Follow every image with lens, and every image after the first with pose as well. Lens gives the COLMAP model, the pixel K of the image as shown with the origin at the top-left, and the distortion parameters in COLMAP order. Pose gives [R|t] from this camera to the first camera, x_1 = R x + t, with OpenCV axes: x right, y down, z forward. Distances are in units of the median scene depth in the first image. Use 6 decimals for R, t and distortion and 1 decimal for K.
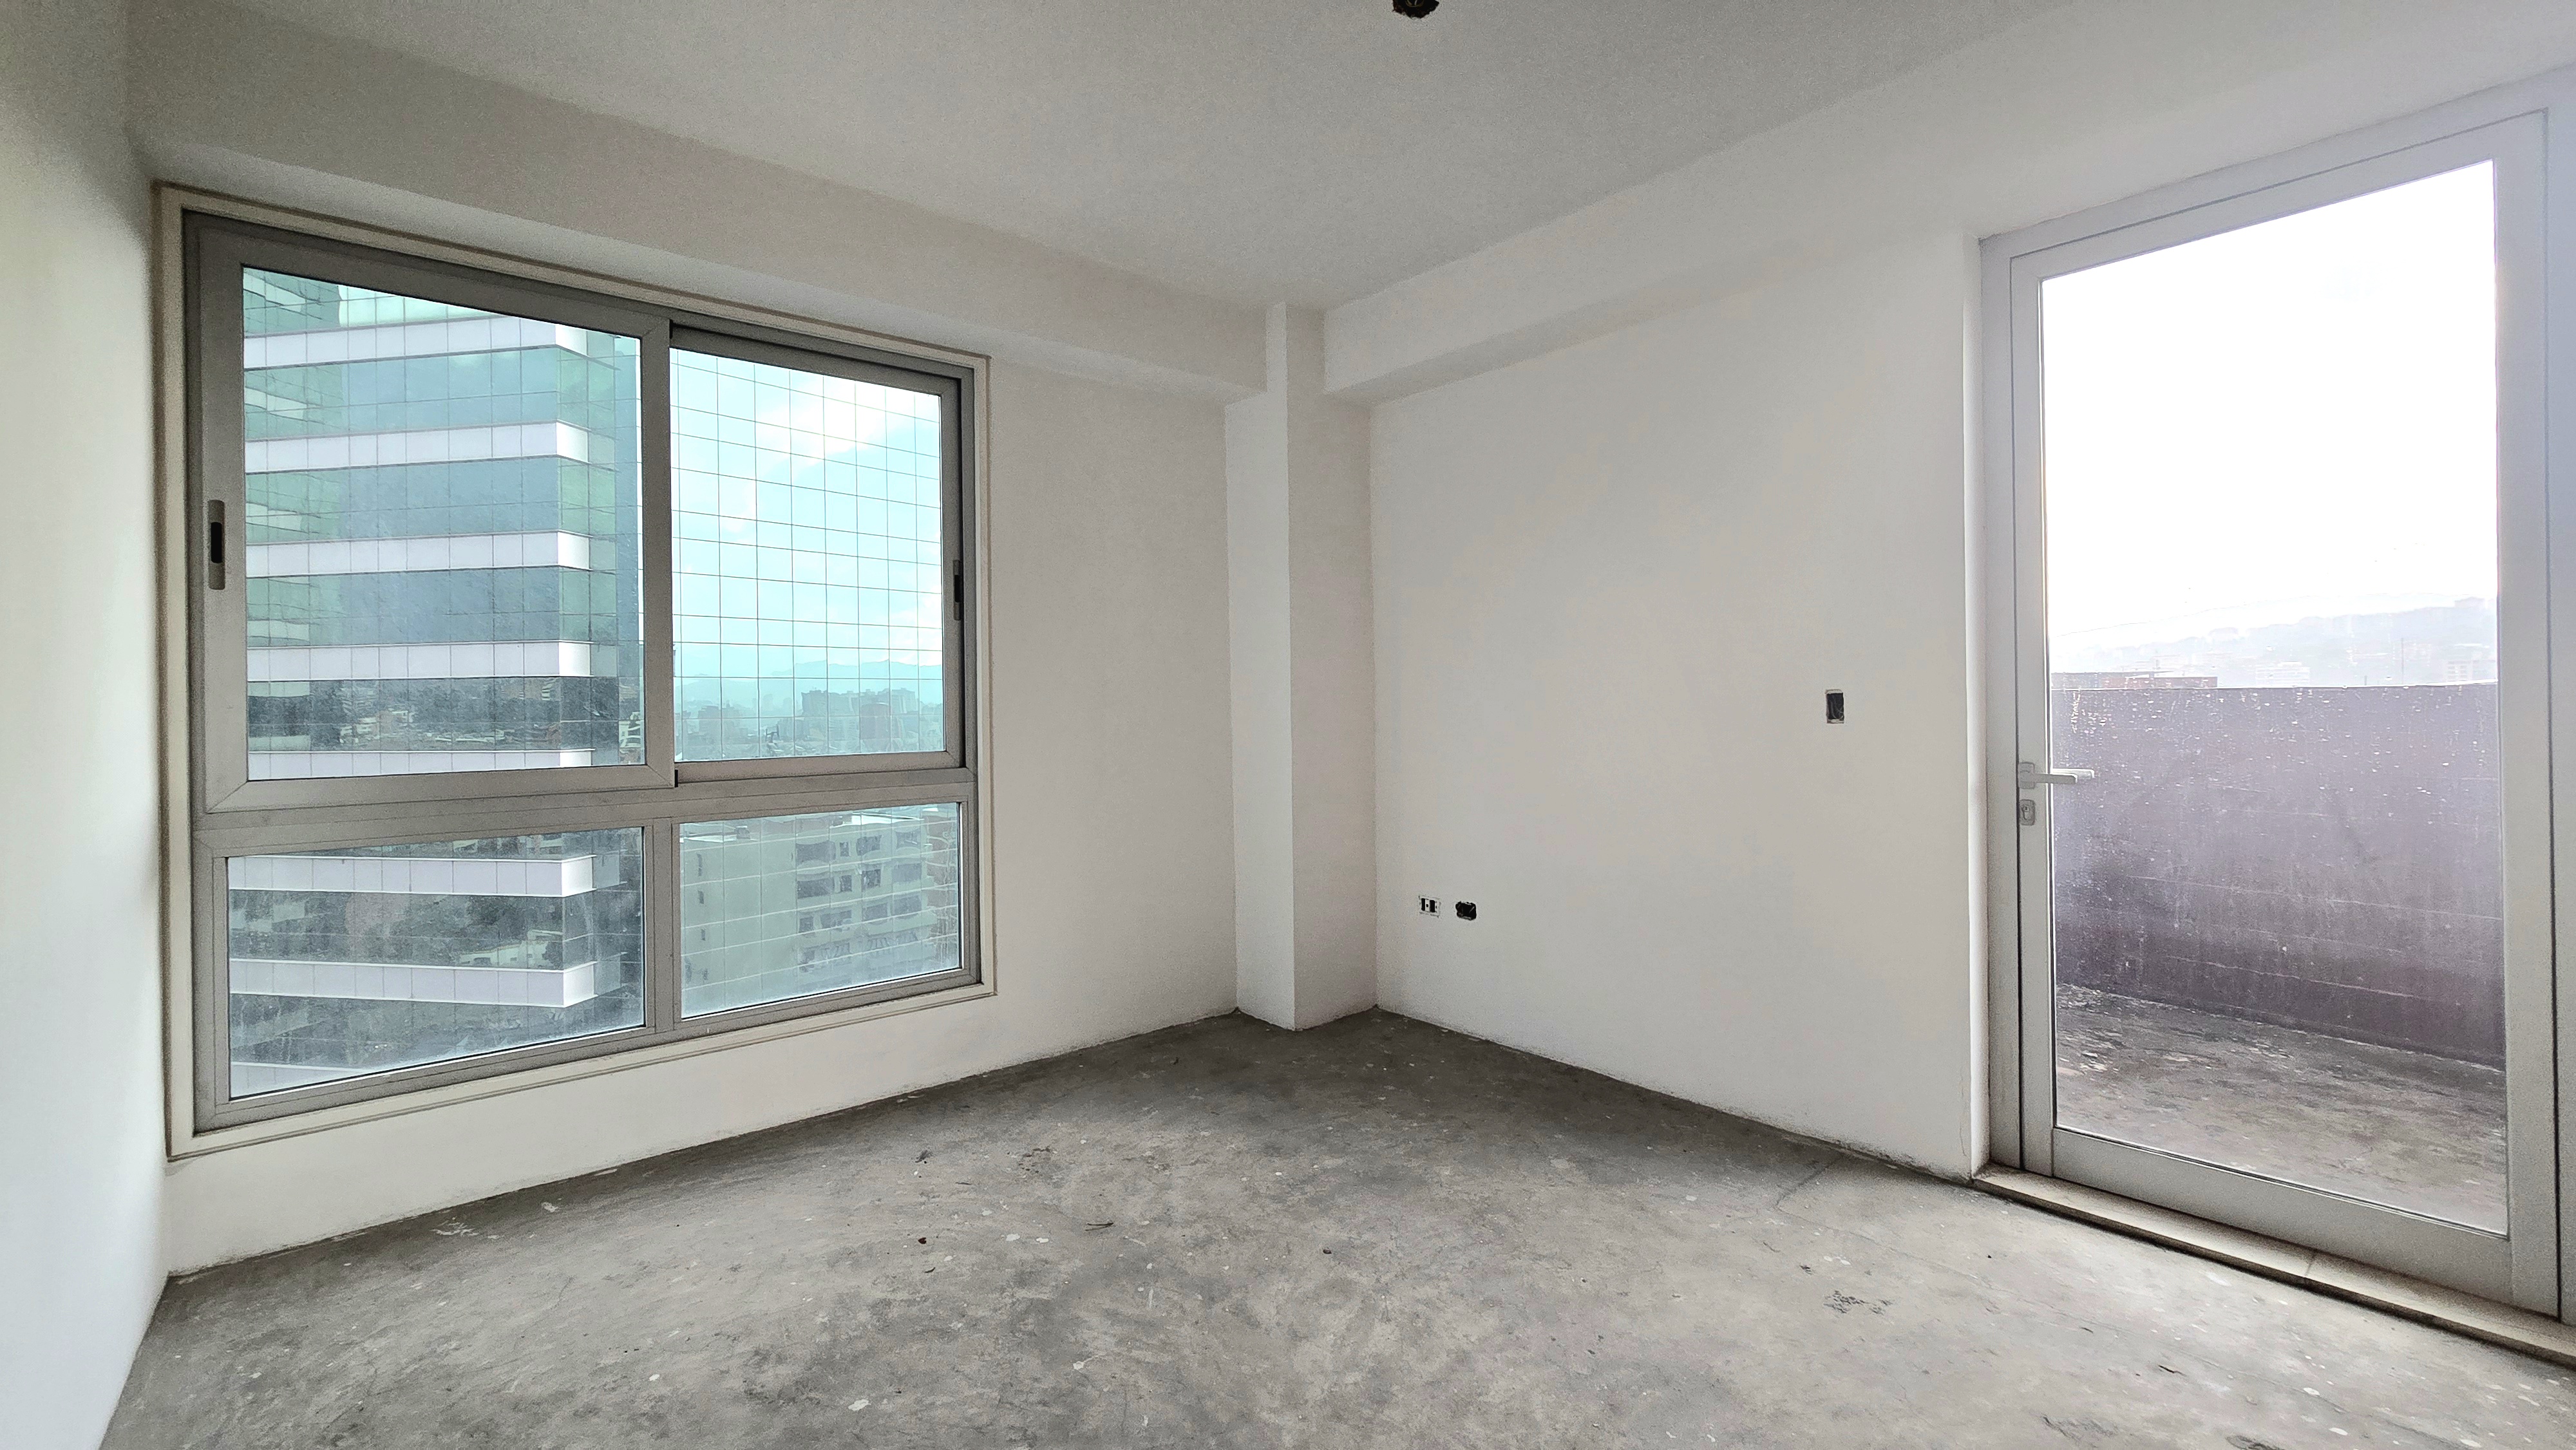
lens RADIAL K [[1088.7, 0, 1286.6], [0, 1088.7, 649.9], [0, 0, 1]] dist [-0.001300, -0.000282]
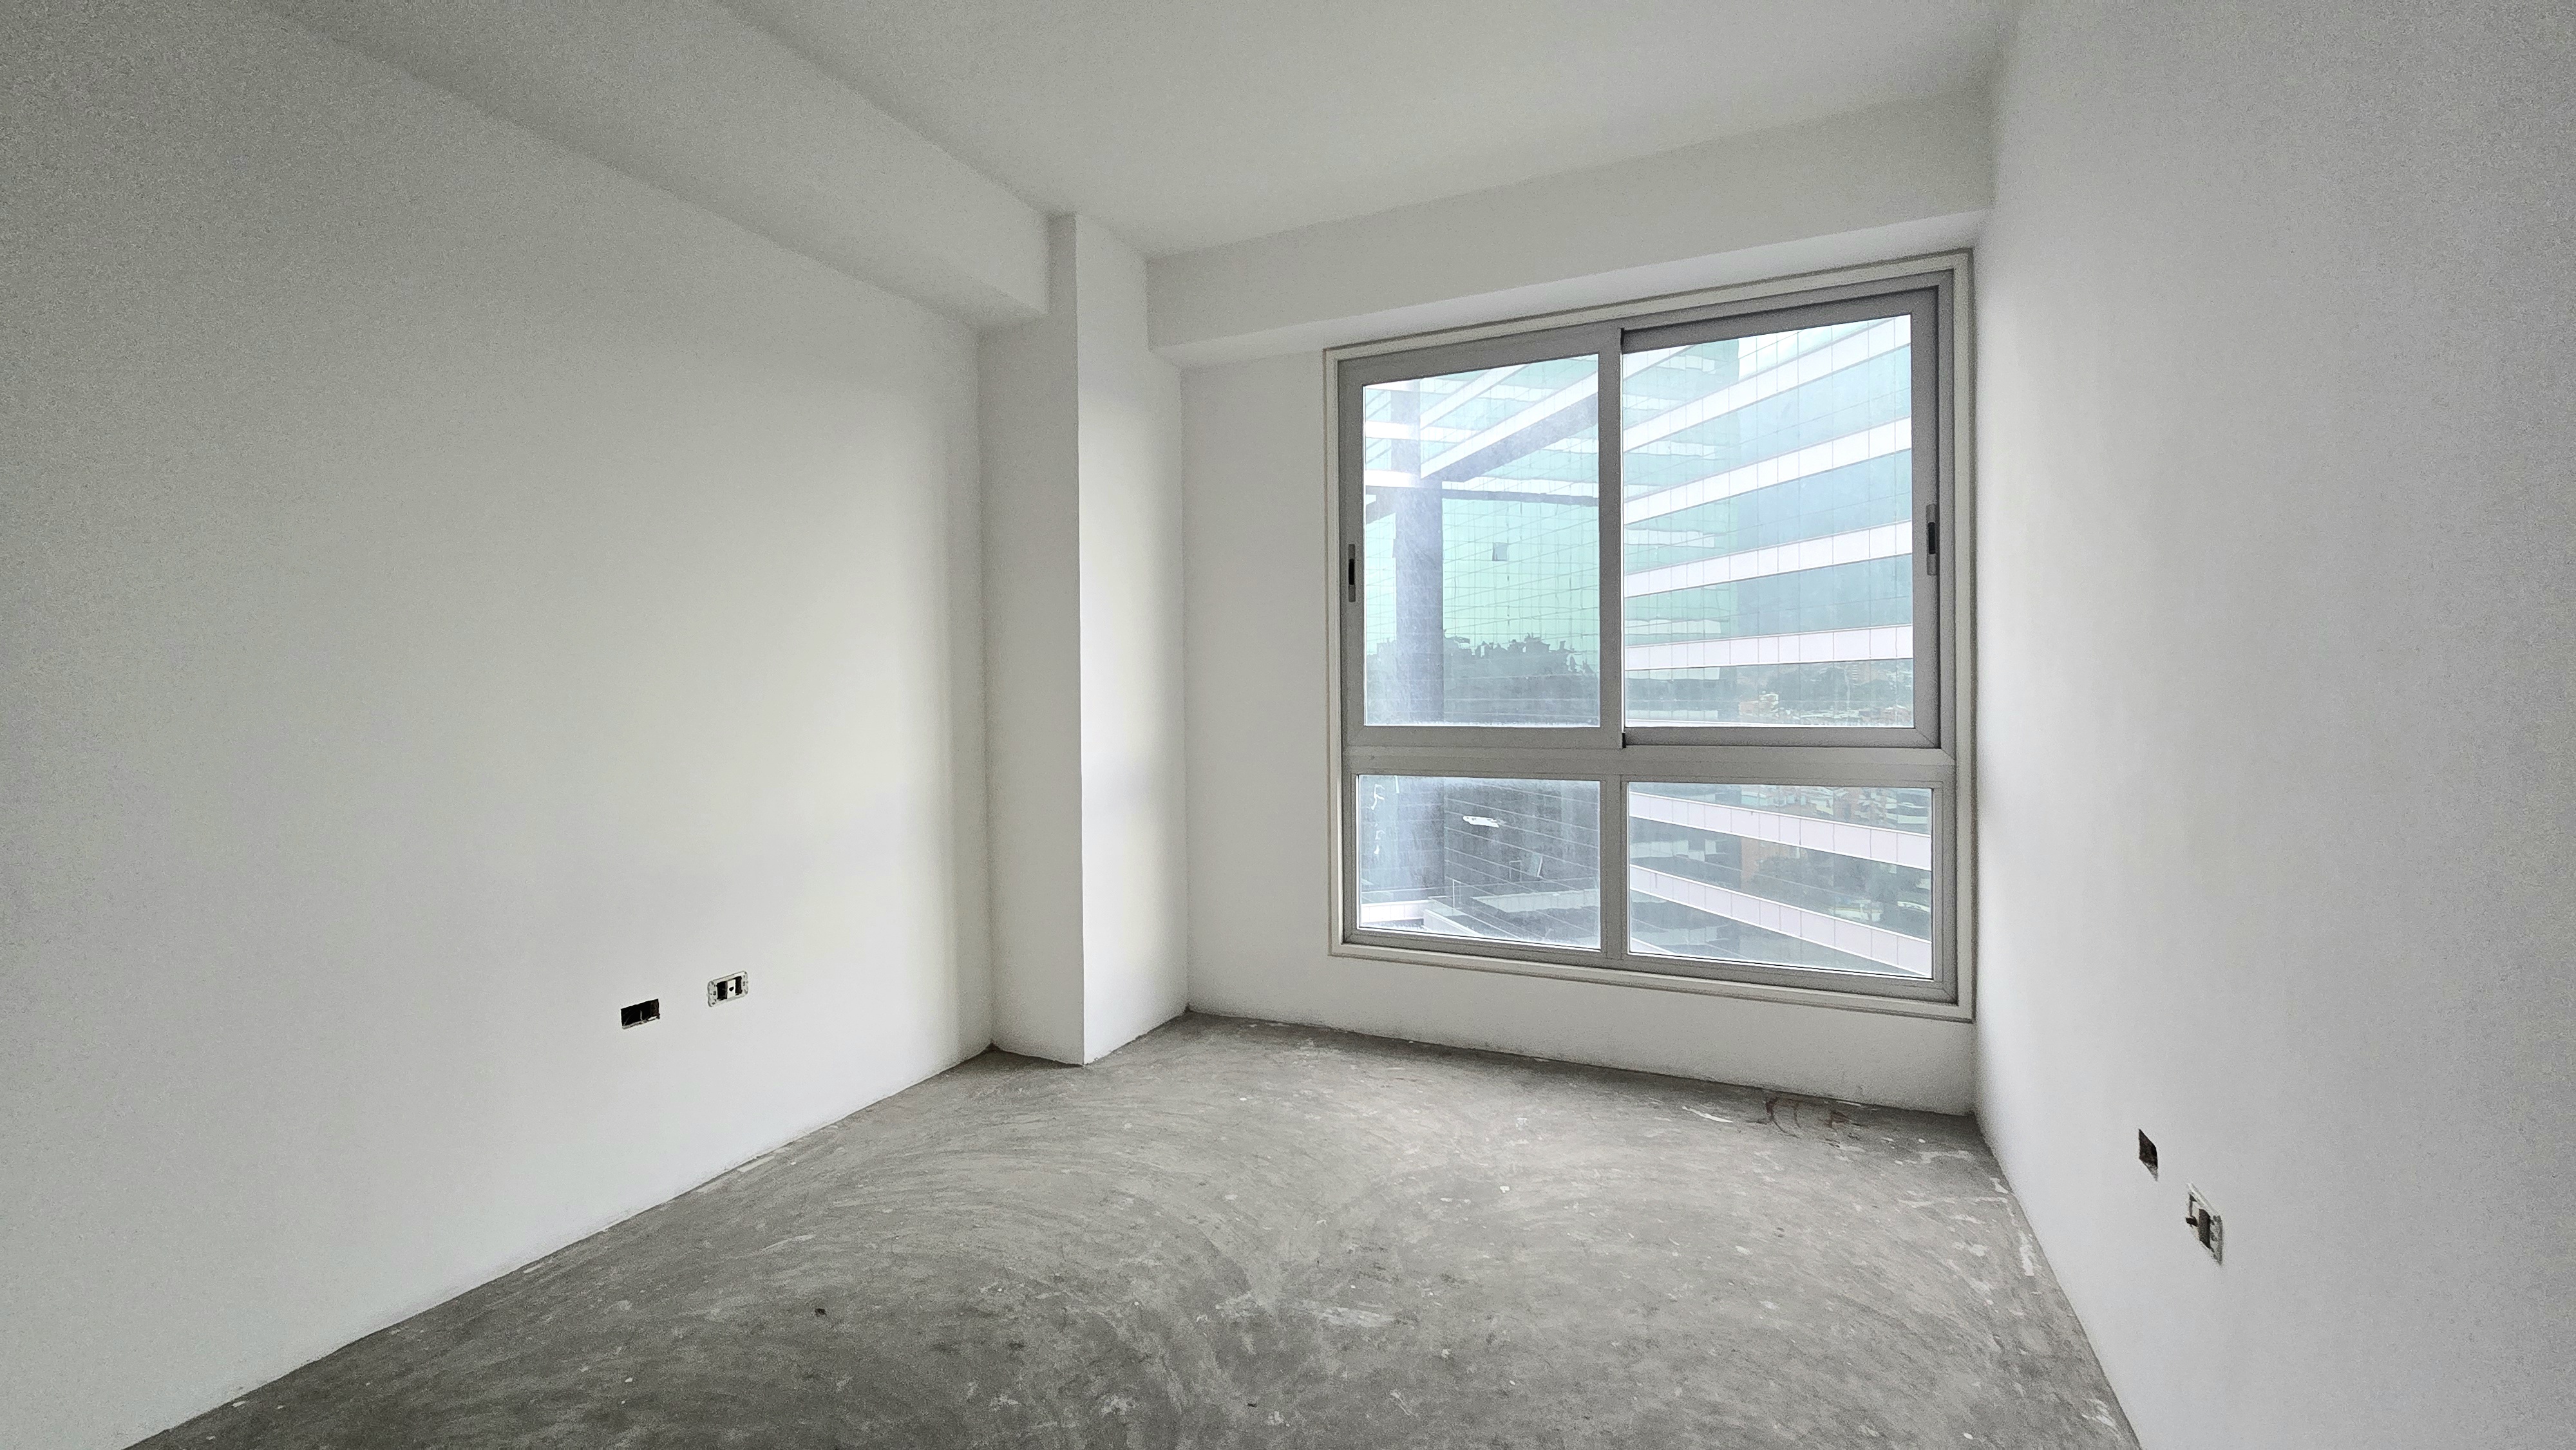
lens RADIAL K [[1086.3, 0, 1269.2], [0, 1086.3, 701.1], [0, 0, 1]] dist [0.000058, -0.000083]
pose [[0.394033, 0.014545, -0.918981, 0.277213], [0.043328, 0.998469, 0.034381, 0.018836], [0.918074, -0.053365, 0.392800, 0.187798]]
